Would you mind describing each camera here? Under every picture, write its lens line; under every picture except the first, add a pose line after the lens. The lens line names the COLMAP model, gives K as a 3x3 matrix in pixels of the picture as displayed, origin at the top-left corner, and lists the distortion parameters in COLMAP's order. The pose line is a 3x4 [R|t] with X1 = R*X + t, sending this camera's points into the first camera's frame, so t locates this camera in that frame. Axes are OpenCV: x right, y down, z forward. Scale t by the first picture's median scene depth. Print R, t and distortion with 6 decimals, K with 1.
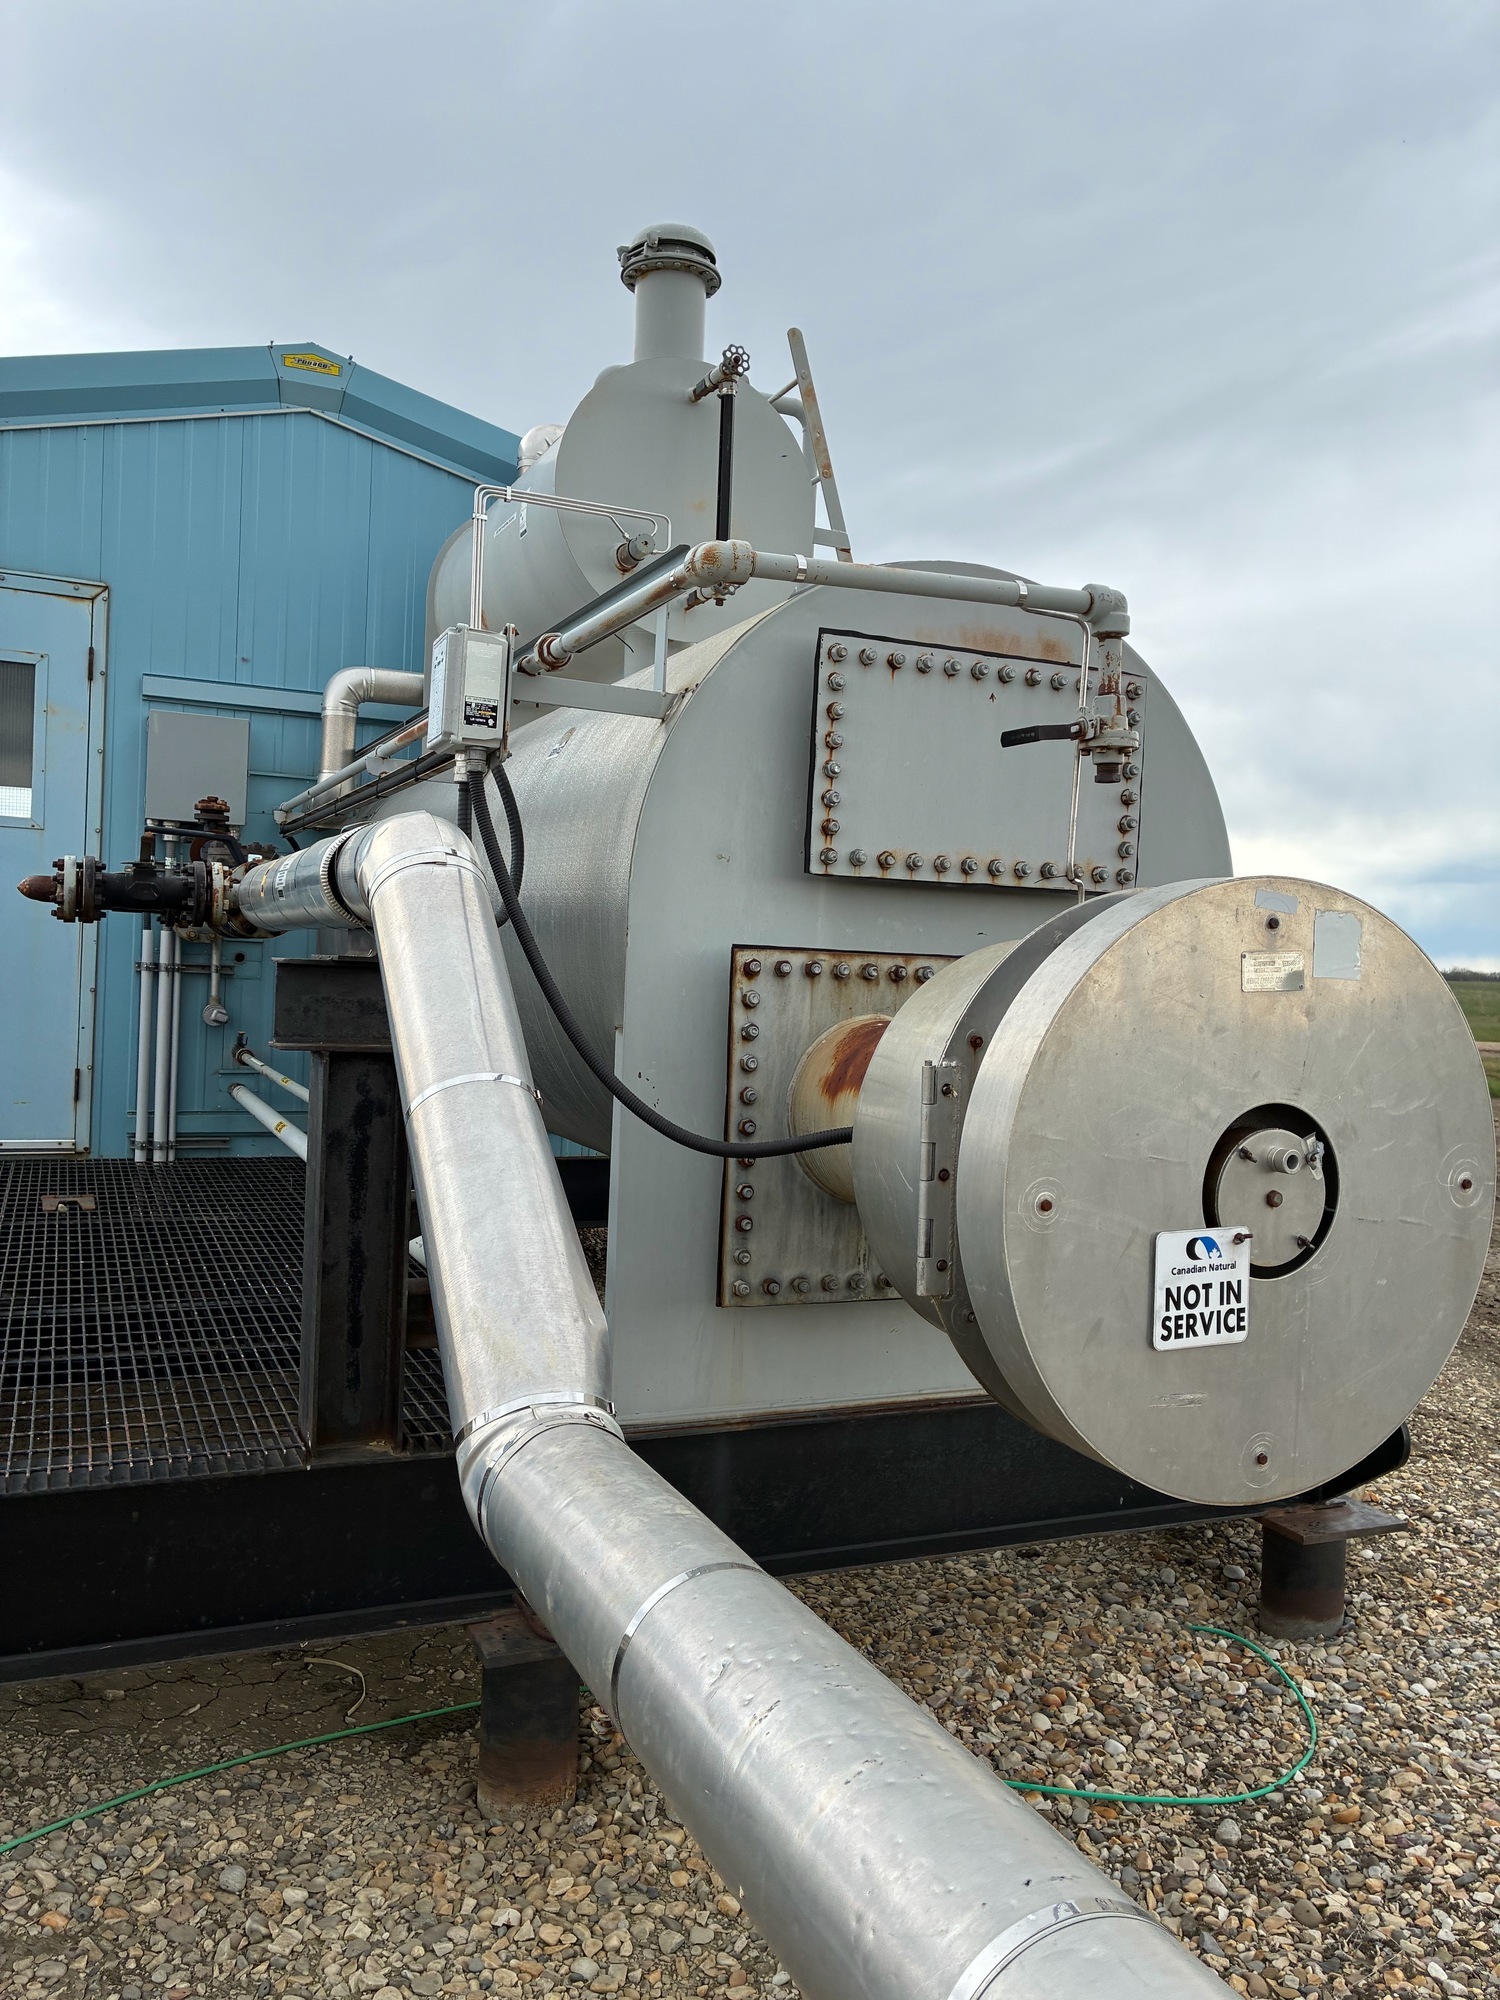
lens RADIAL K [[1540.8, 0, 689.7], [0, 1540.8, 1001.8], [0, 0, 1]] dist [0.041794, -0.004996]
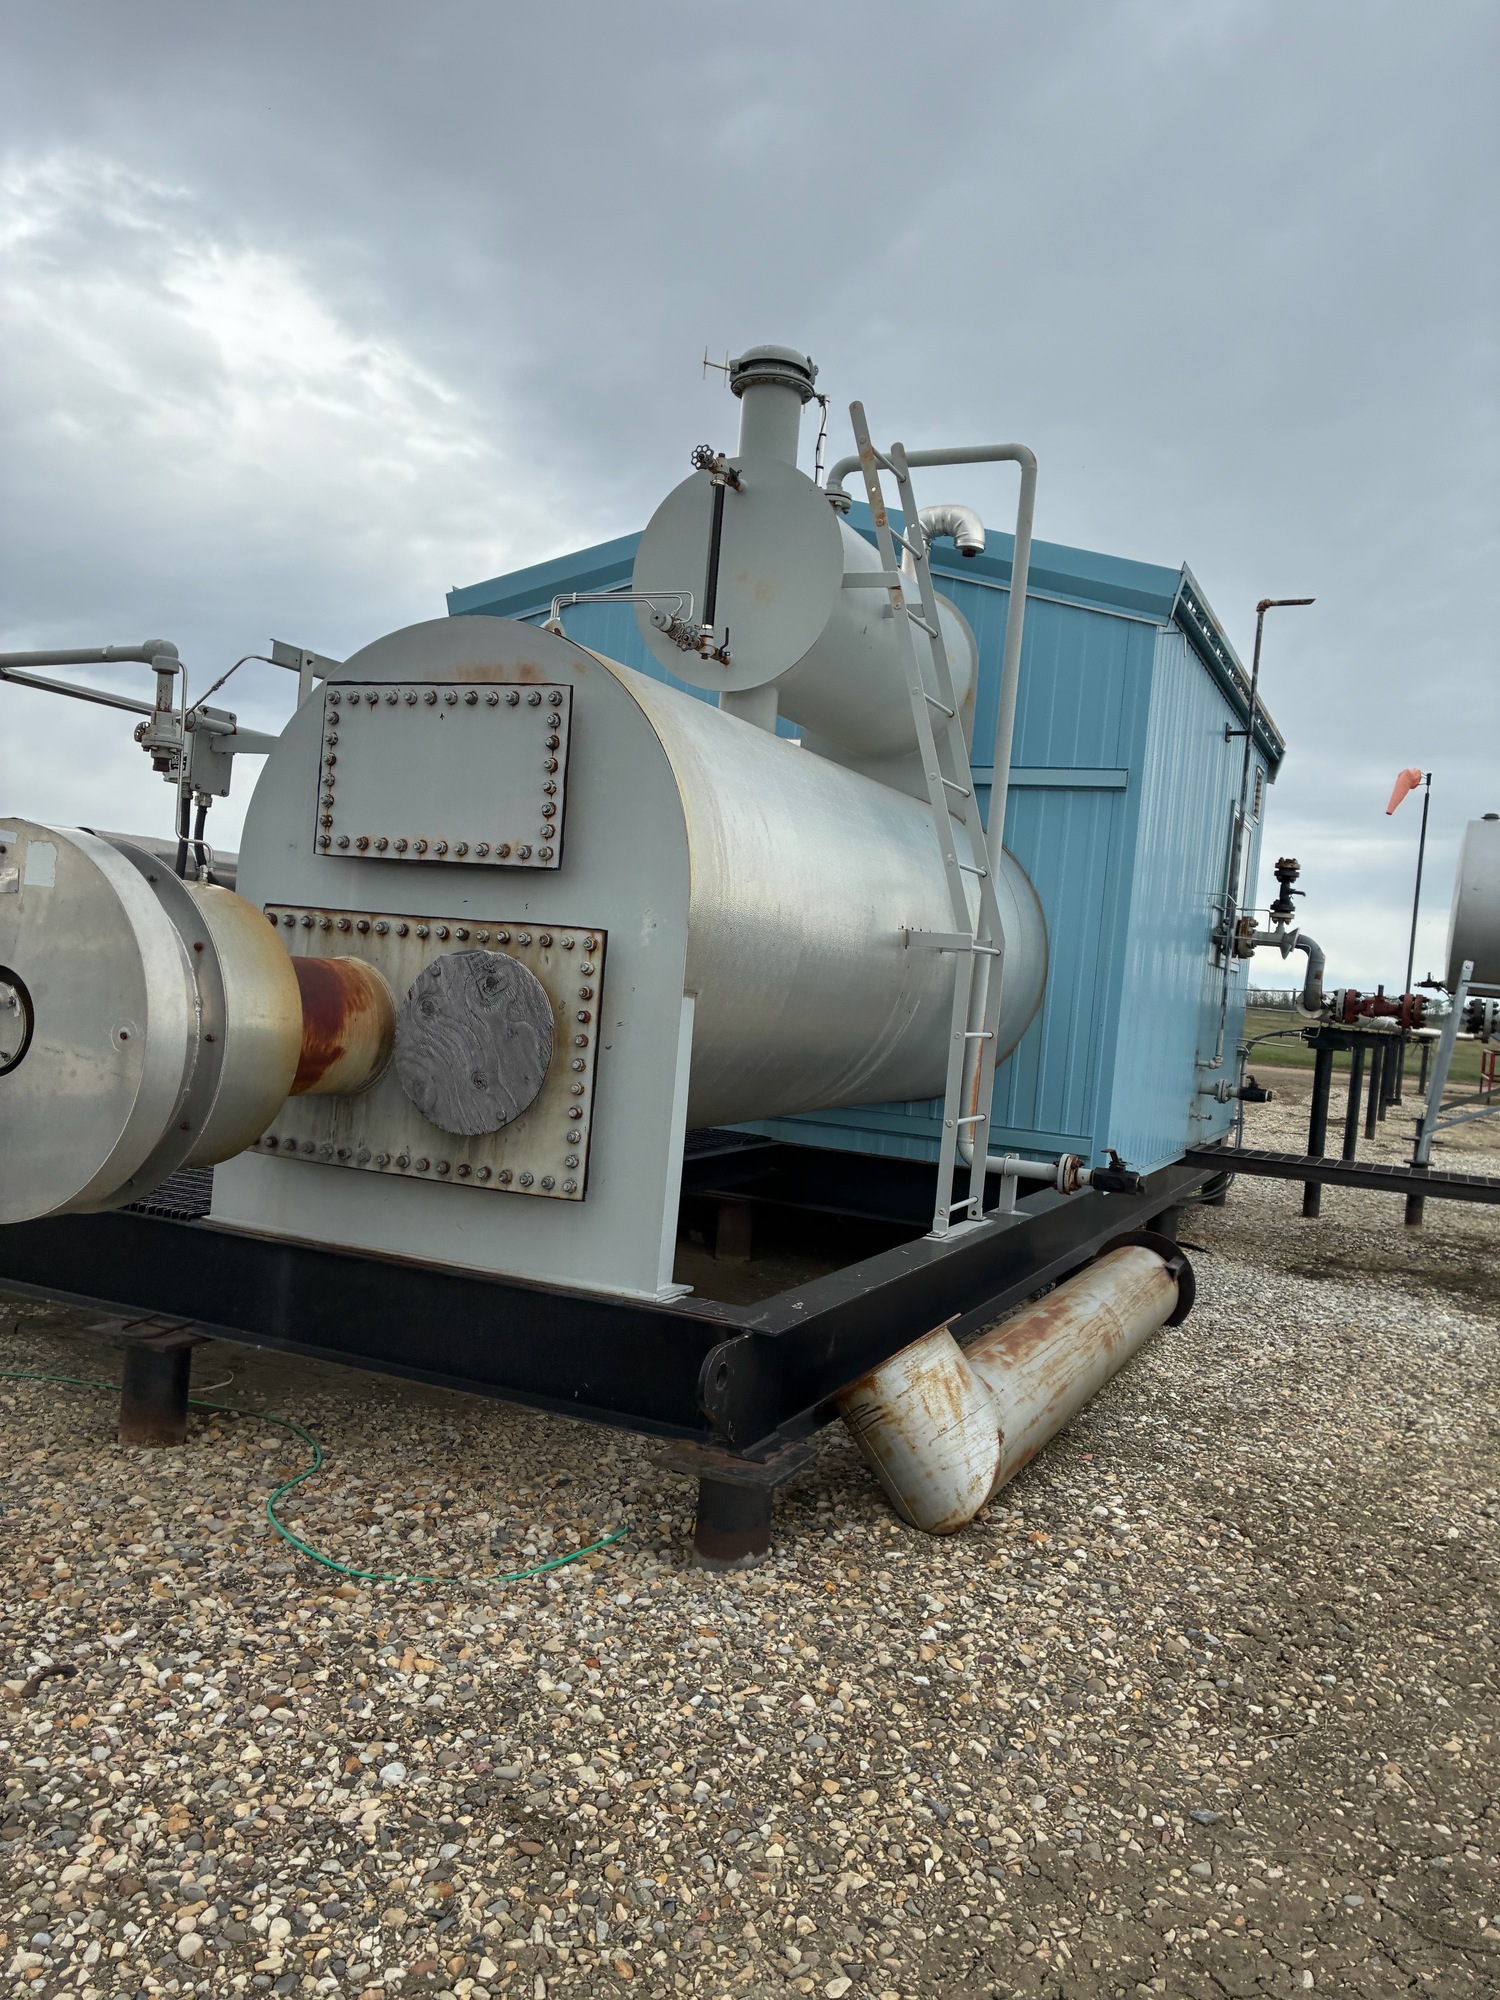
lens RADIAL K [[1522.6, 0, 718.3], [0, 1522.6, 996.3], [0, 0, 1]] dist [0.033329, -0.030560]
pose [[0.674077, 0.028233, -0.738122, 1.357666], [-0.074806, 0.996741, -0.030190, 0.060876], [0.734864, 0.075566, 0.673992, 0.335978]]
